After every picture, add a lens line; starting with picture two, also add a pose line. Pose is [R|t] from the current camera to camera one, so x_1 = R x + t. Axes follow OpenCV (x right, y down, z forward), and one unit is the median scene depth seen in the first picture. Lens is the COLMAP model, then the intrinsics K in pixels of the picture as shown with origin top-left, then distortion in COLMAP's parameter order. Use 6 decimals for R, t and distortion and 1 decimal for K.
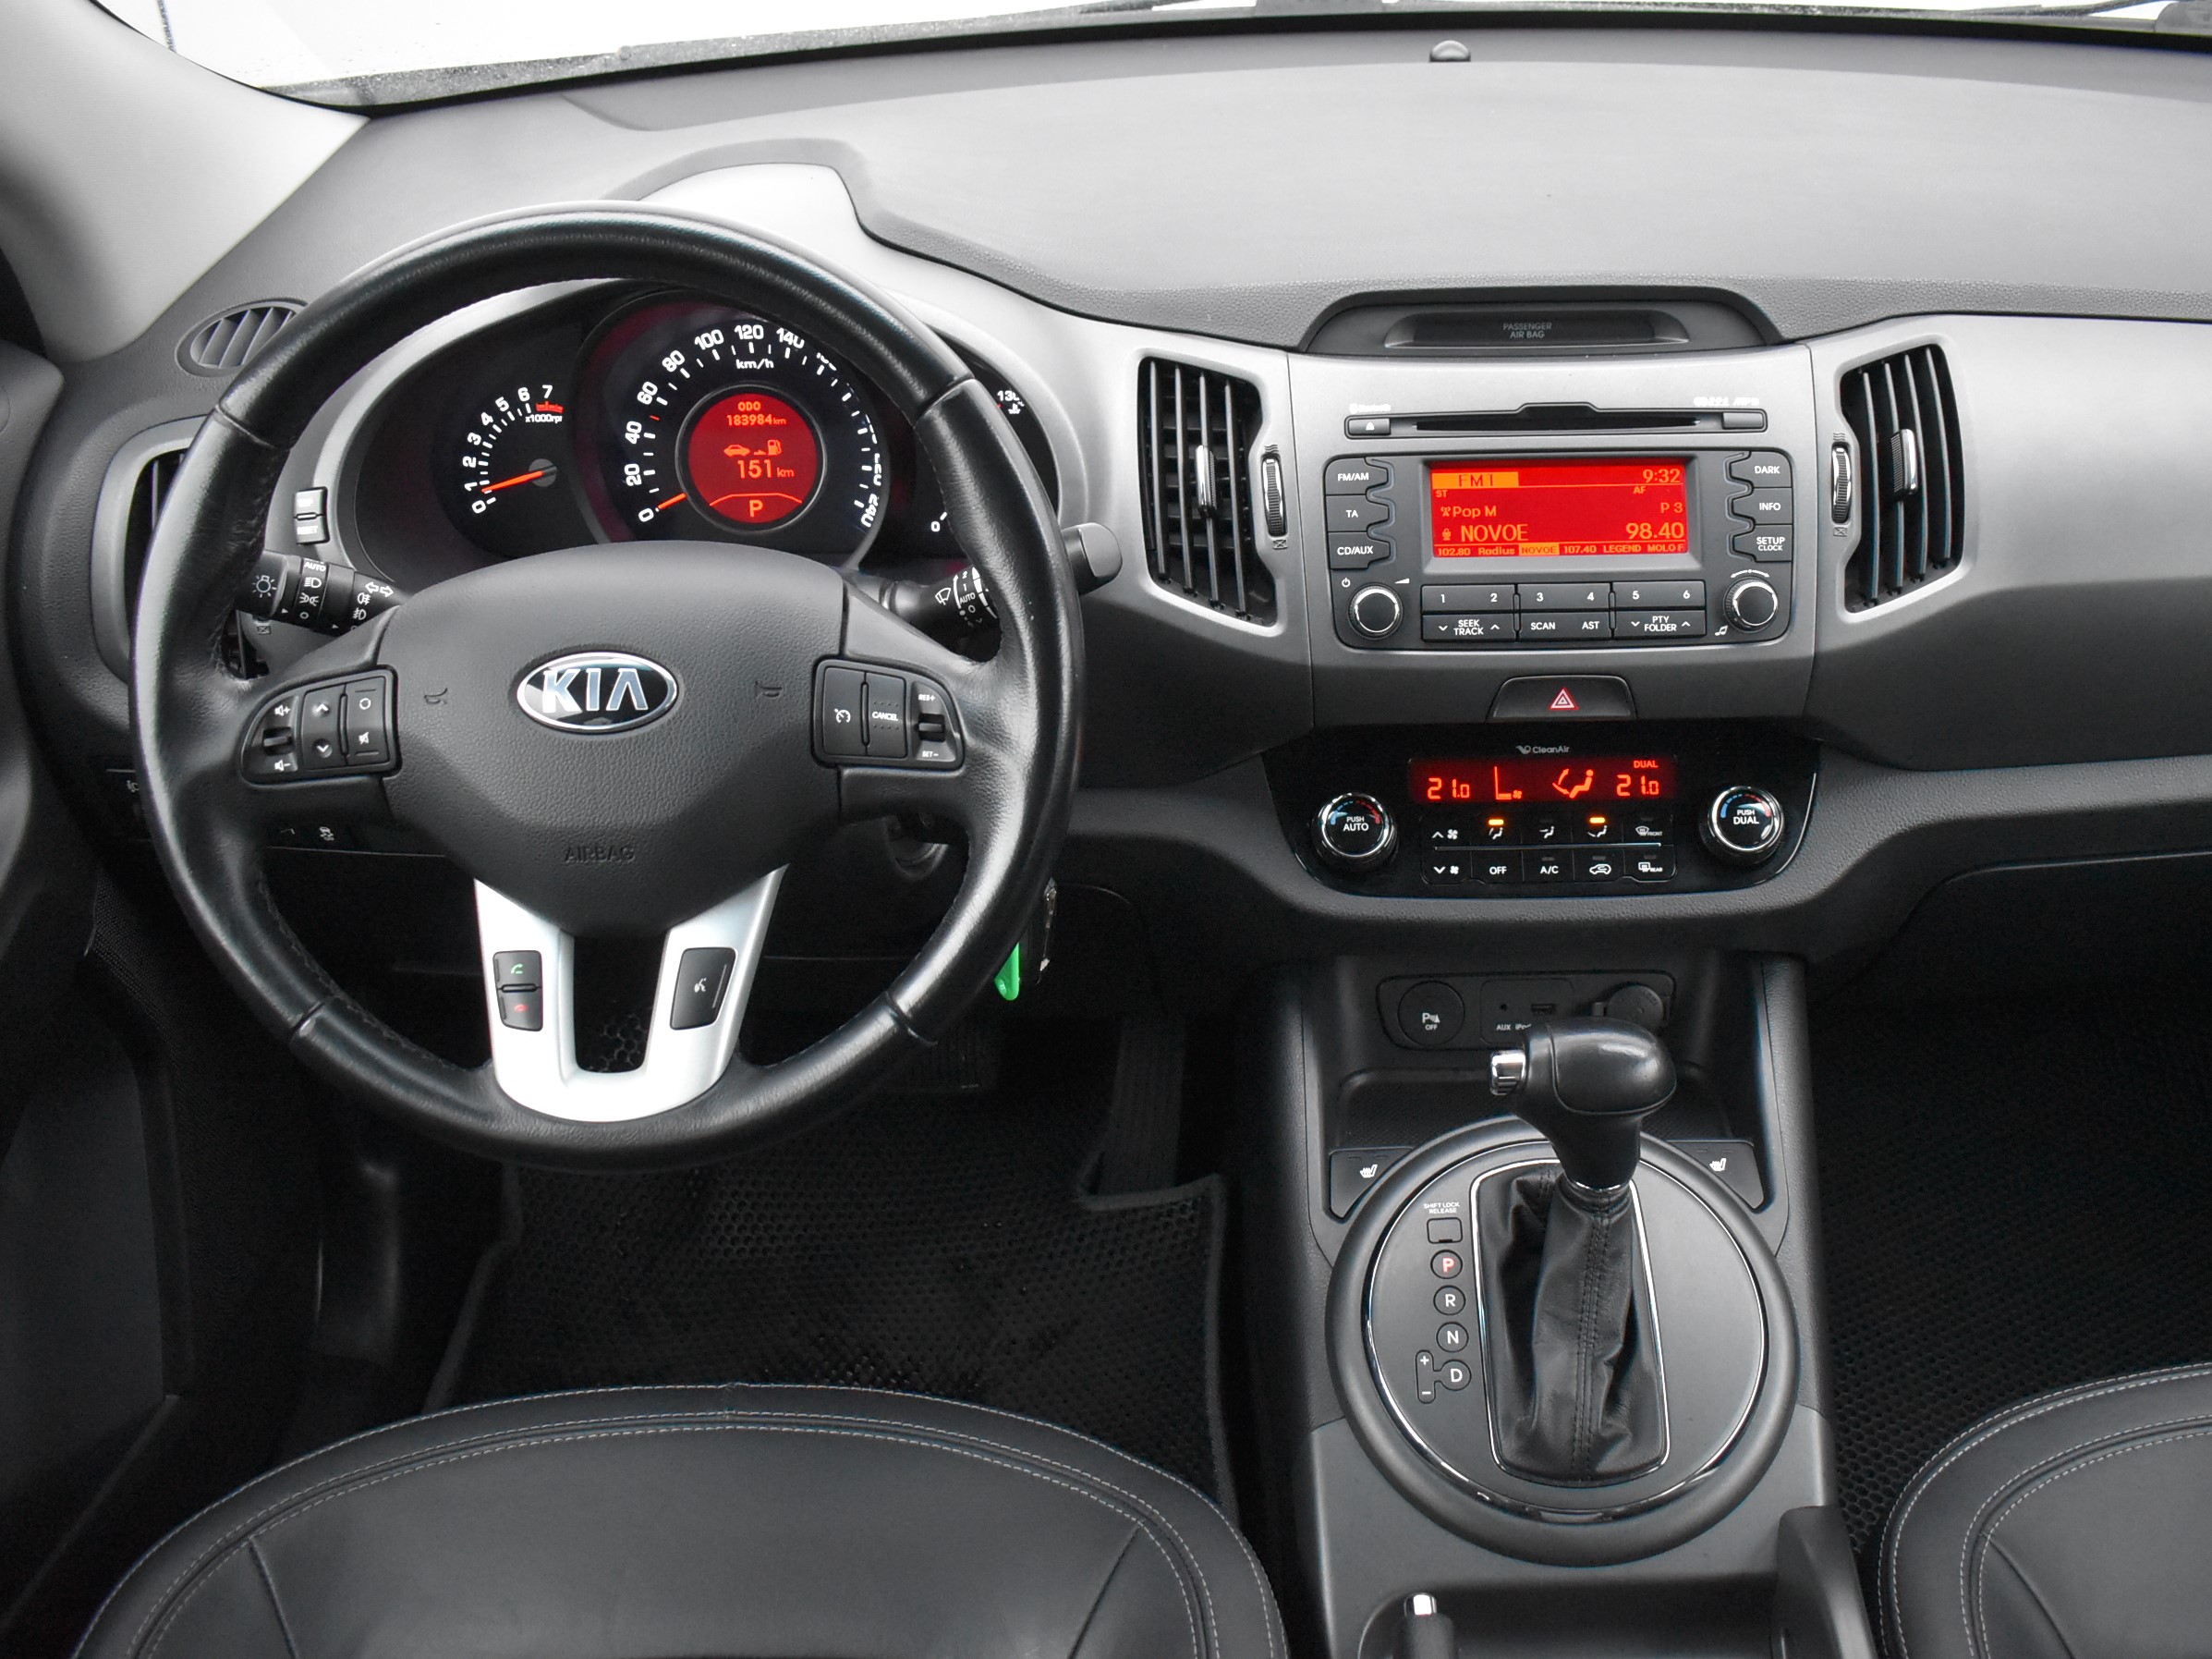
lens RADIAL K [[1733.1, 0, 1113.1], [0, 1733.1, 773.8], [0, 0, 1]] dist [-0.065043, 0.010649]
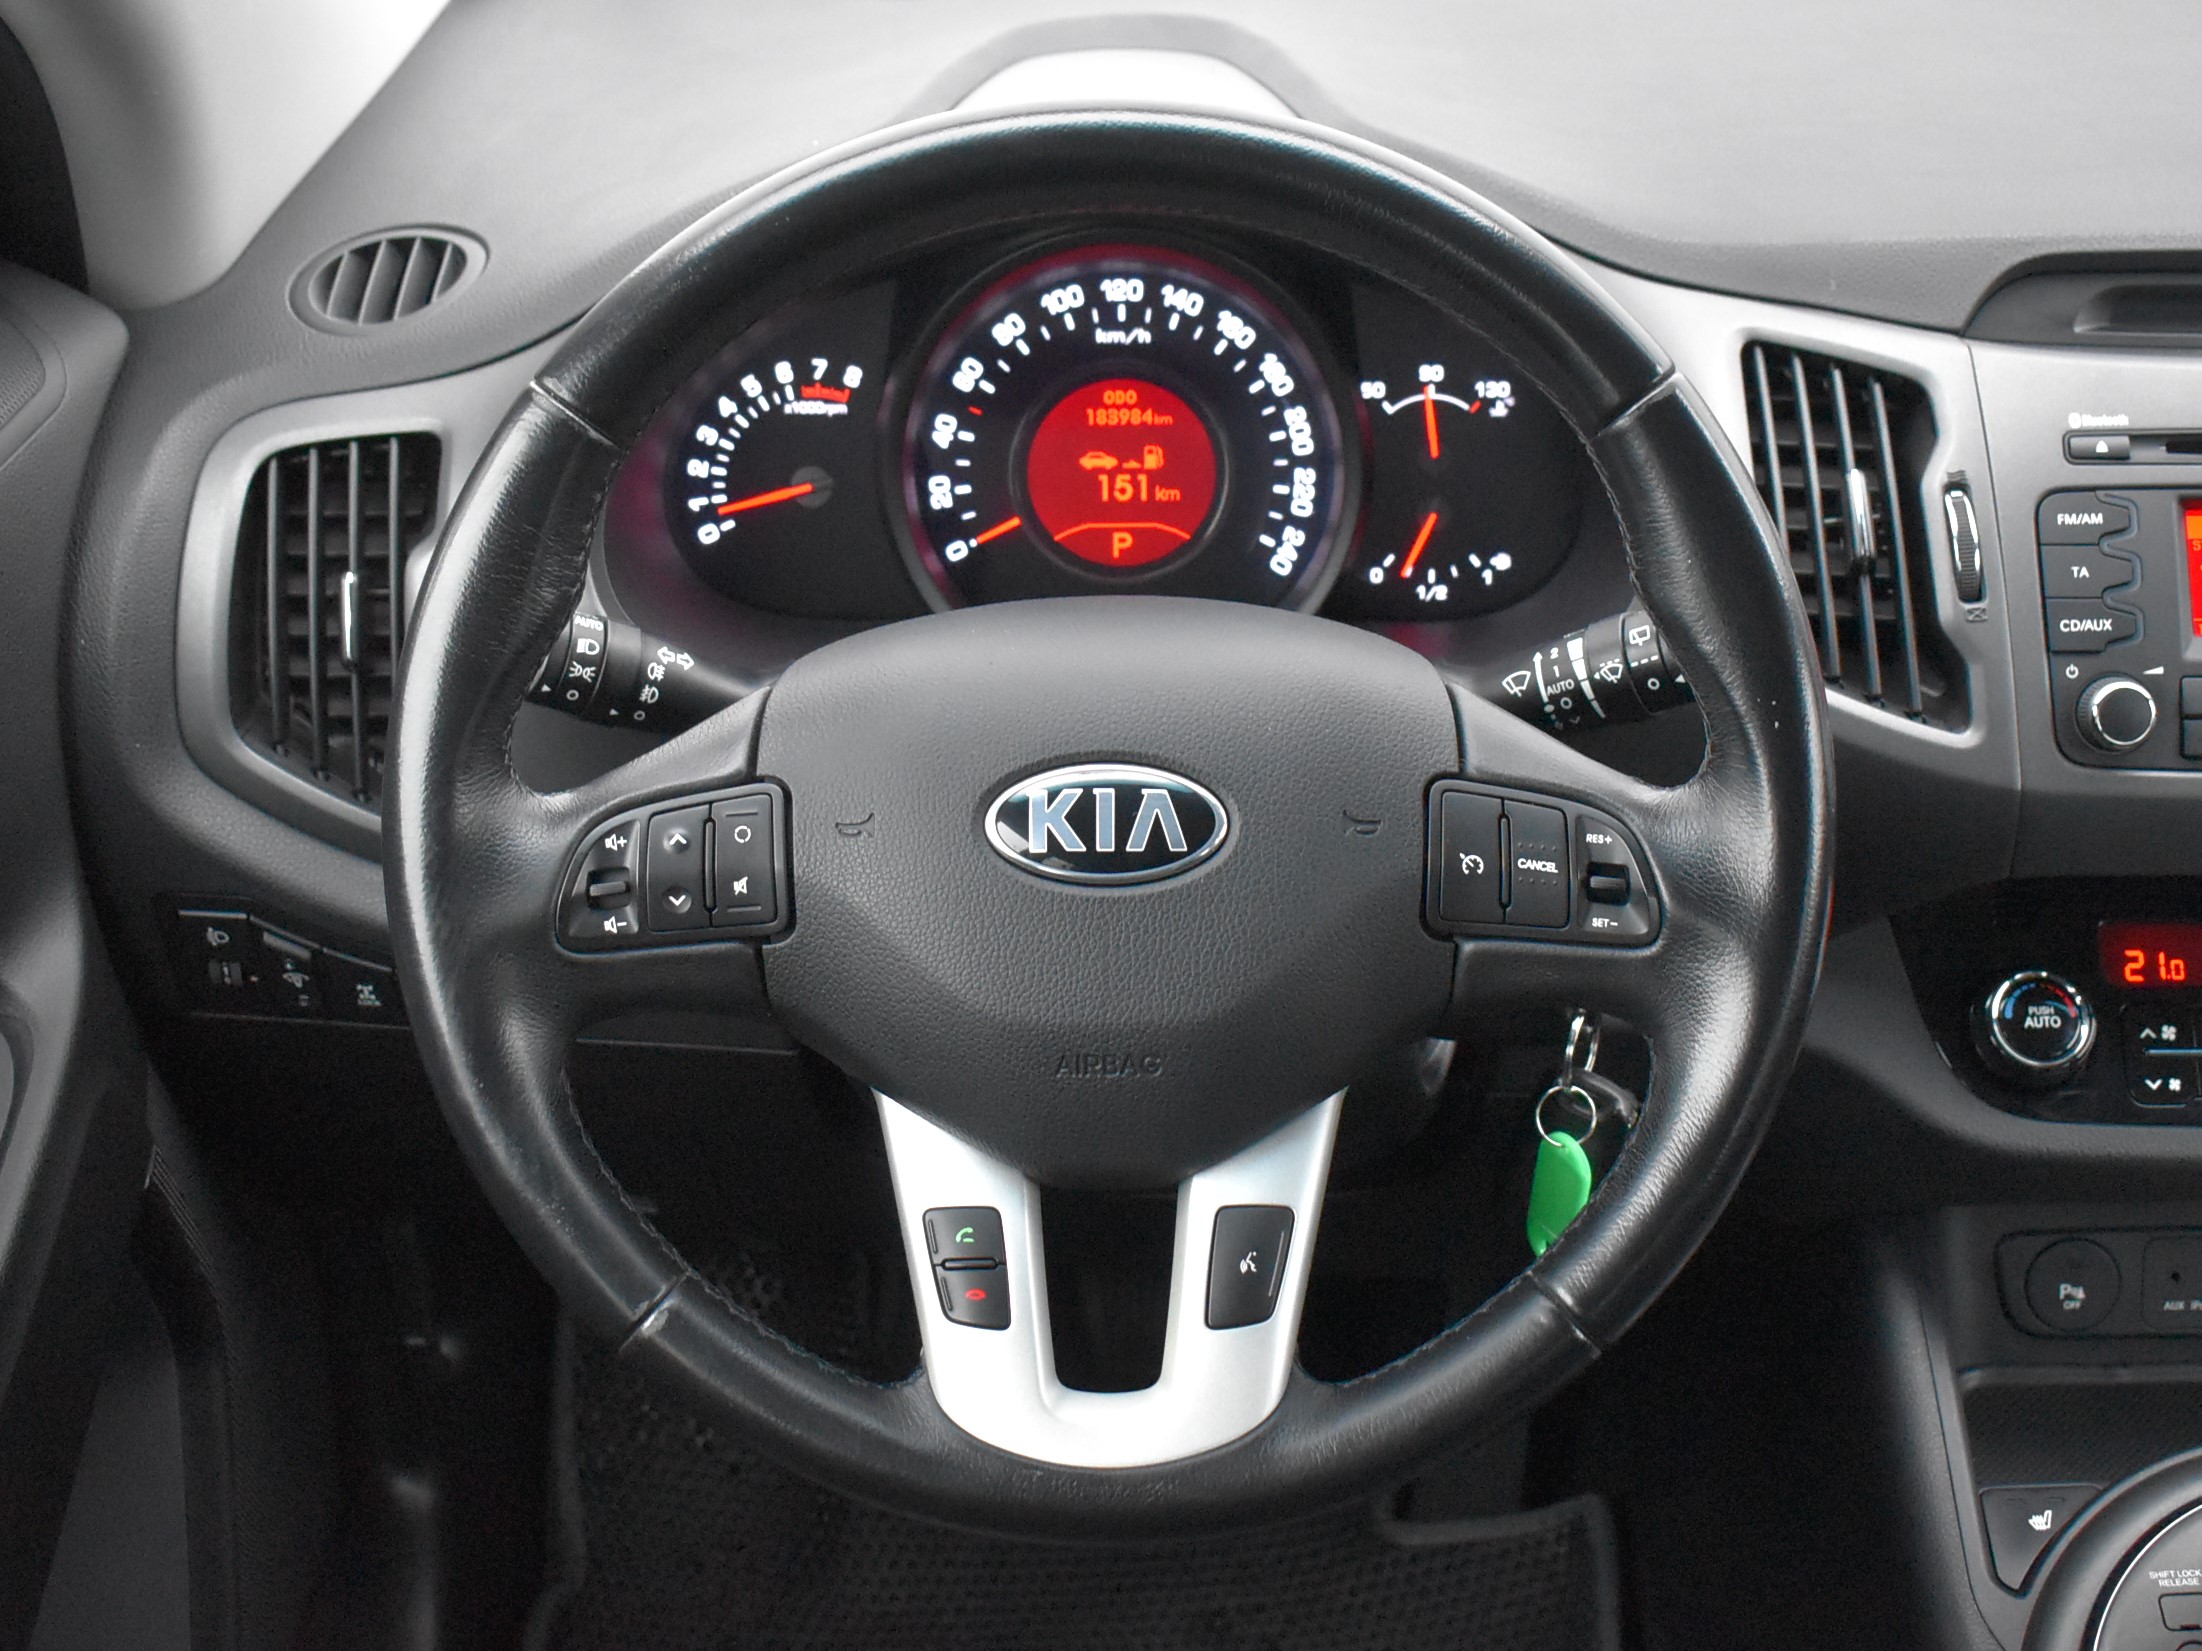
lens RADIAL K [[2370.6, 0, 1101.0], [0, 2370.6, 826.2], [0, 0, 1]] dist [-0.048570, 0.000000]
pose [[0.999868, 0.013563, 0.008994, -0.258011], [-0.013309, 0.999527, -0.027718, -0.017215], [-0.009366, 0.027595, 0.999575, 0.064805]]
